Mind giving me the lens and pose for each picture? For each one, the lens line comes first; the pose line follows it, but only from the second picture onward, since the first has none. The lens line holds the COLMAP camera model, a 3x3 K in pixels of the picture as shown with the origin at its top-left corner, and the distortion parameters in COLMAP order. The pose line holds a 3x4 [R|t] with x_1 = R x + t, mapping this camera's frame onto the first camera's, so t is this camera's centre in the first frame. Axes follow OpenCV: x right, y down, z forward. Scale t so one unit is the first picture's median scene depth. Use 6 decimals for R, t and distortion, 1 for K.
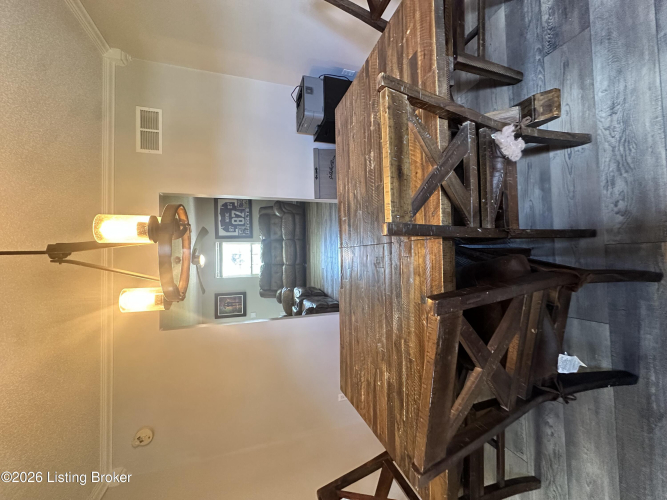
lens RADIAL K [[266.1, 0, 331.0], [0, 266.1, 248.6], [0, 0, 1]] dist [-0.001710, 0.000635]
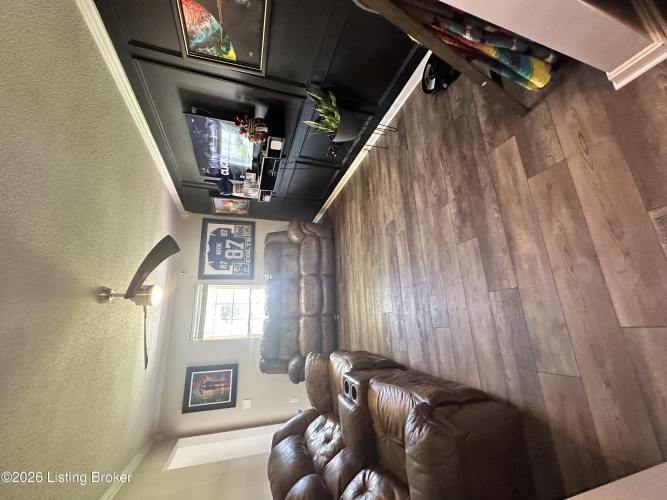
lens RADIAL K [[266.1, 0, 331.0], [0, 266.1, 248.6], [0, 0, 1]] dist [-0.001710, 0.000635]
pose [[0.999851, -0.008445, 0.015049, -0.108743], [0.011868, 0.969592, -0.244441, 0.055917], [-0.012527, 0.244583, 0.969547, 0.325254]]
